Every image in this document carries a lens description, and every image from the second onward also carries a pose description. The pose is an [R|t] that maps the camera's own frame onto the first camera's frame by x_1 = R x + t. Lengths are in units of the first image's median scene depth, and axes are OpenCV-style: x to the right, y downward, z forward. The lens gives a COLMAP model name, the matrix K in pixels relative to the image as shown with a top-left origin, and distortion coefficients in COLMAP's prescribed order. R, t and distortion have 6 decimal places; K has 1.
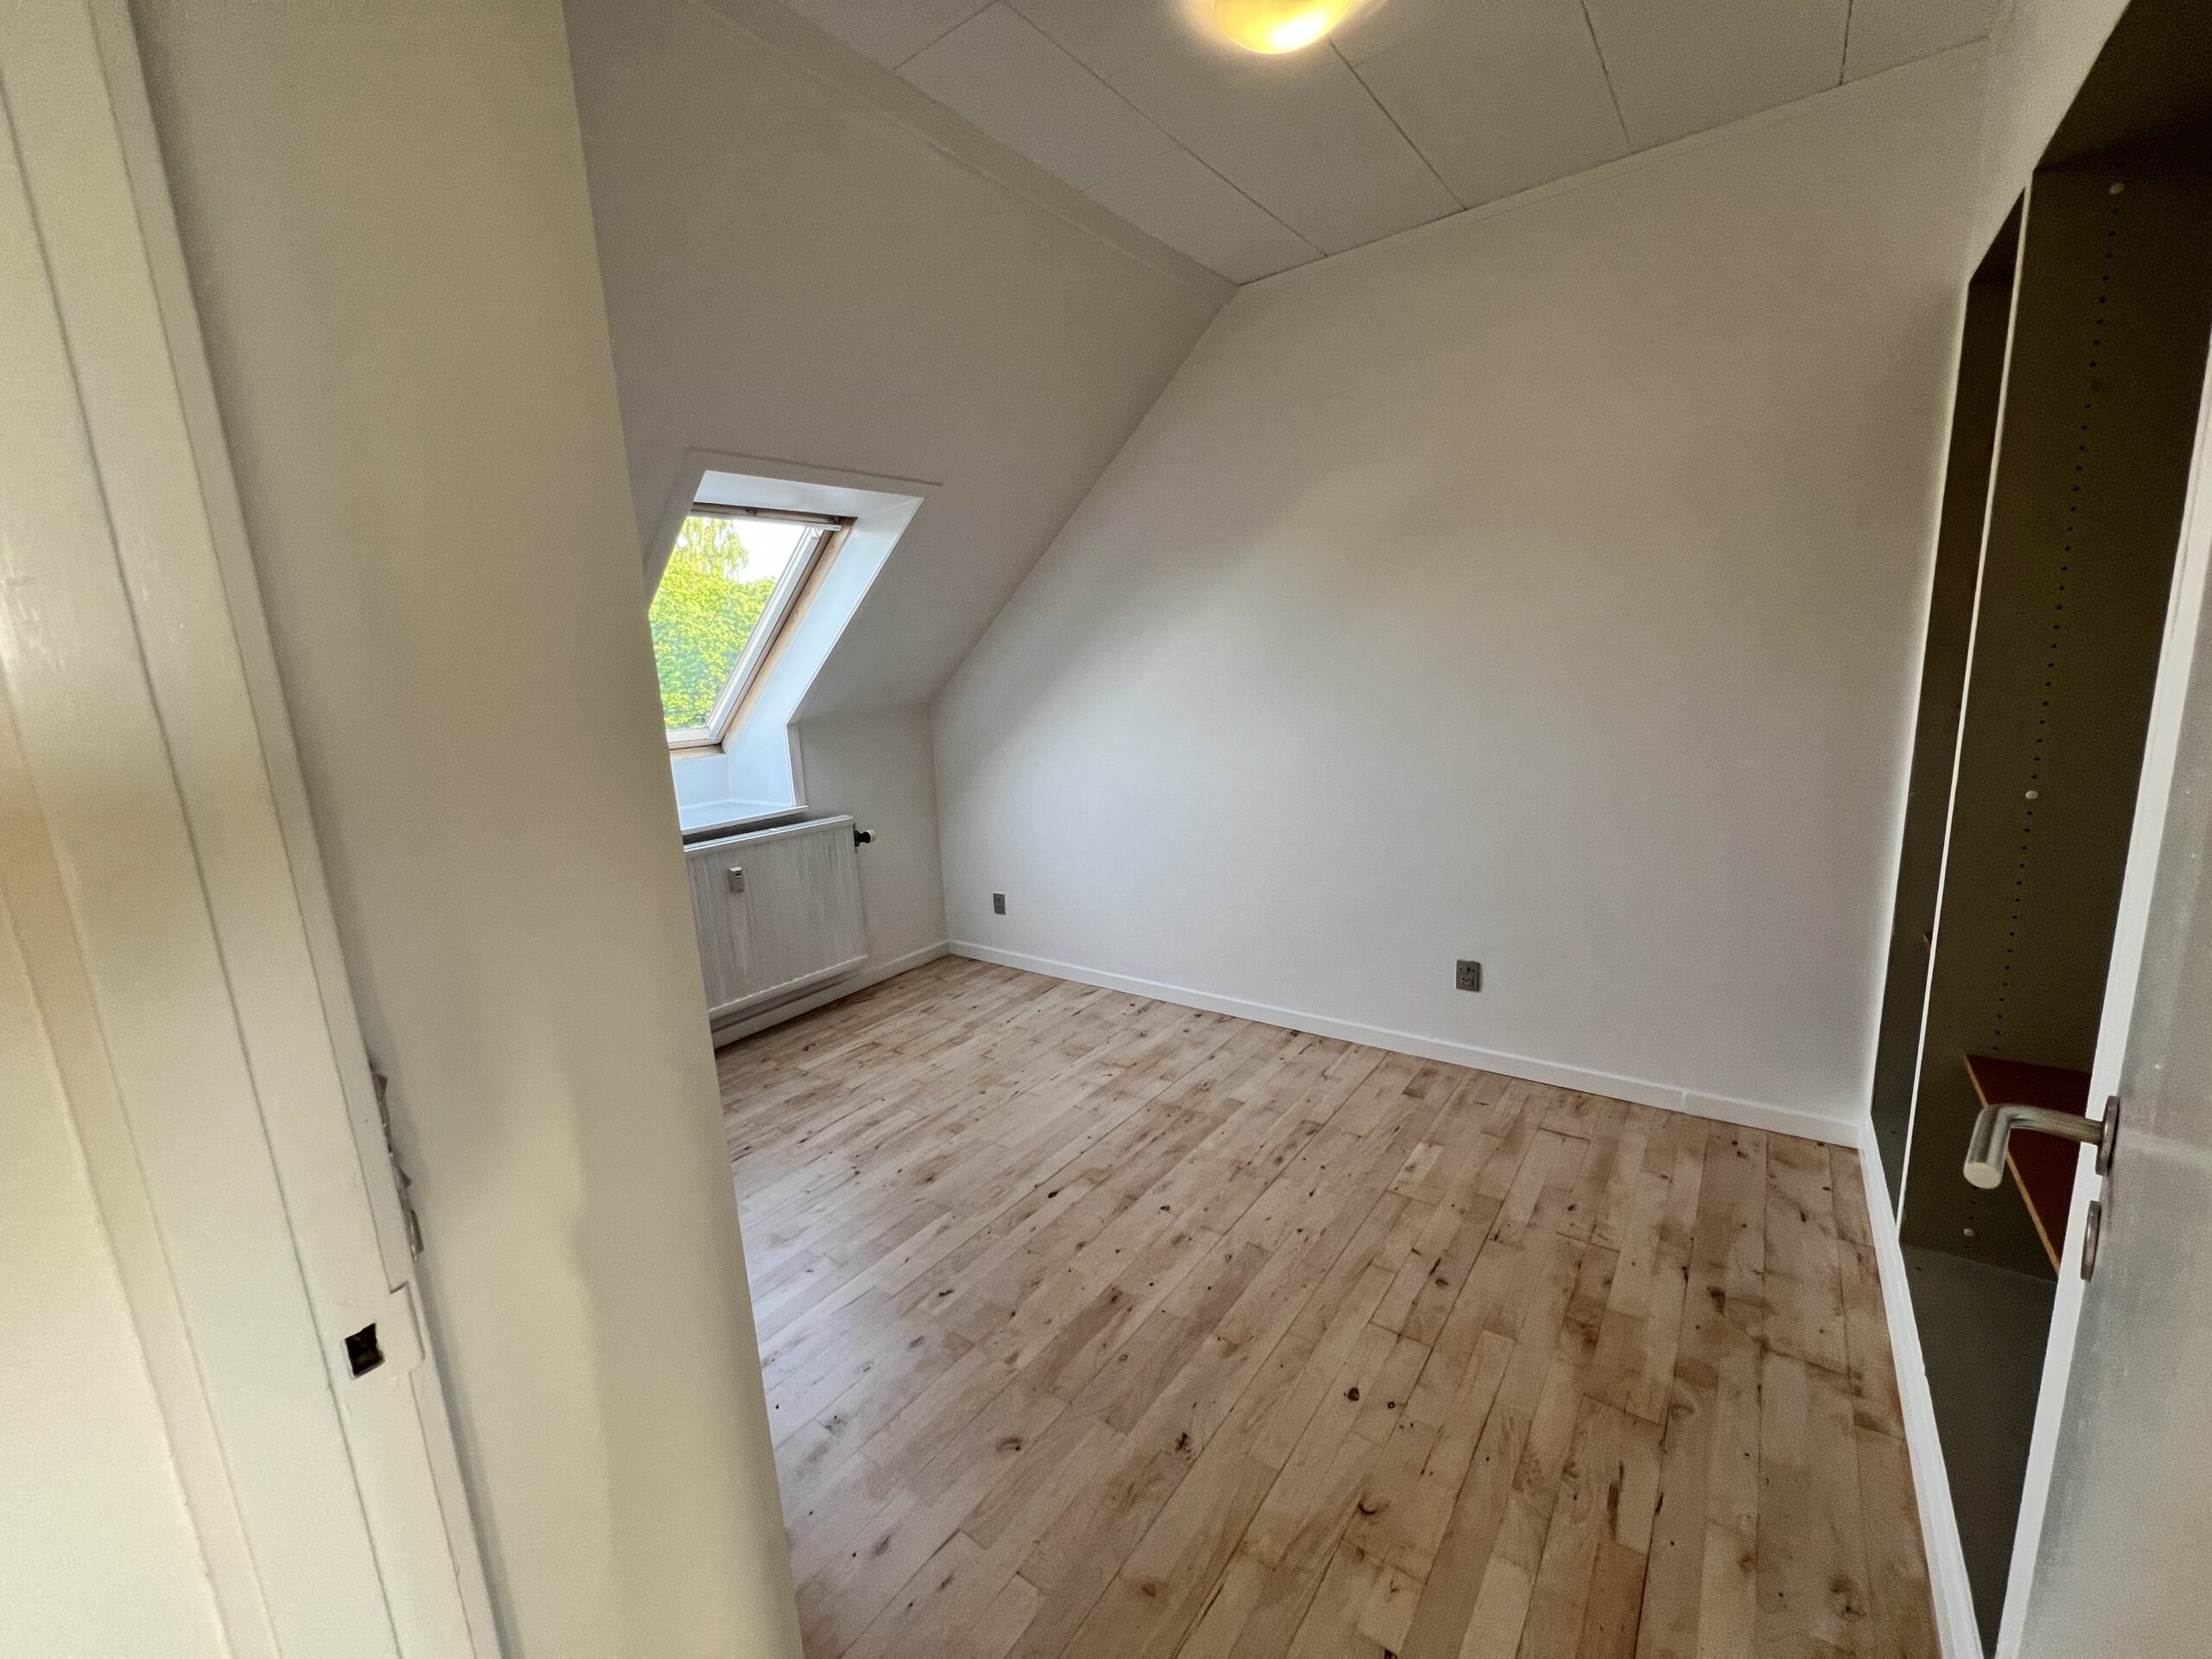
lens RADIAL K [[883.4, 0, 1106.0], [0, 883.4, 839.3], [0, 0, 1]] dist [-0.002130, 0.000399]
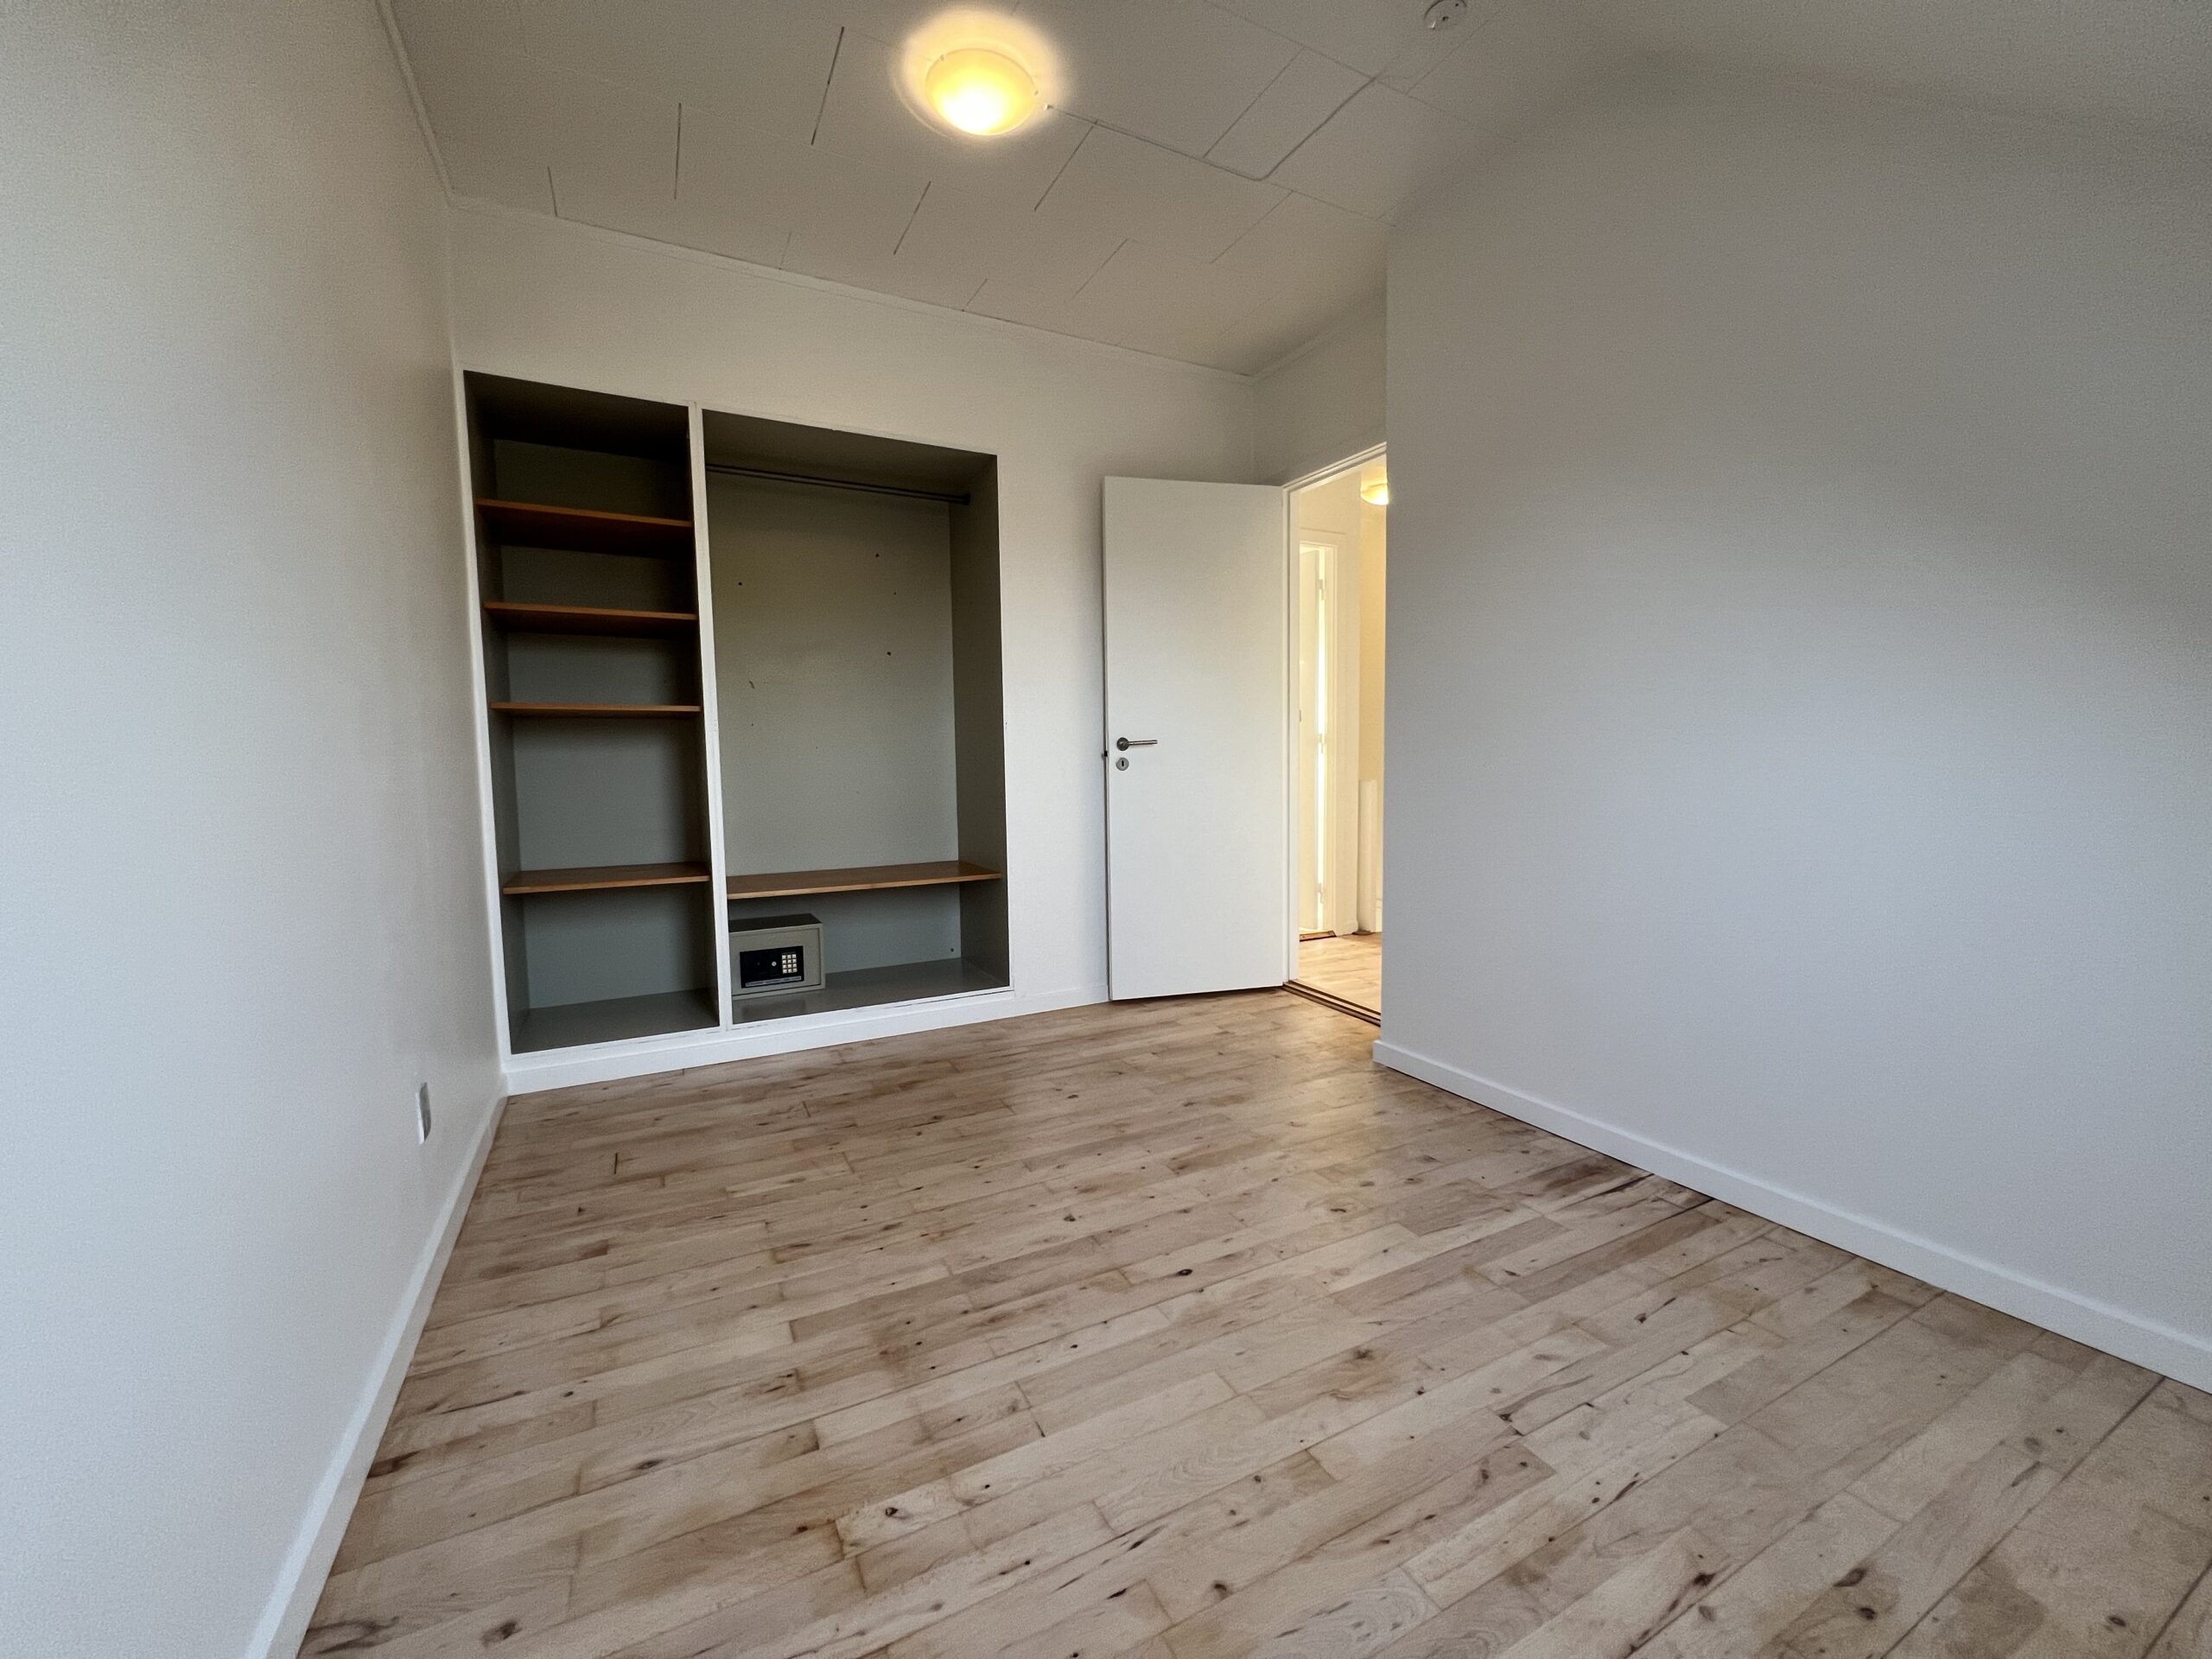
lens RADIAL K [[883.4, 0, 1116.8], [0, 883.4, 827.5], [0, 0, 1]] dist [-0.002130, 0.000399]
pose [[-0.904241, 0.037132, 0.425406, -0.269723], [0.146235, 0.962903, 0.226790, -0.095975], [-0.401203, 0.267282, -0.876126, 1.272602]]
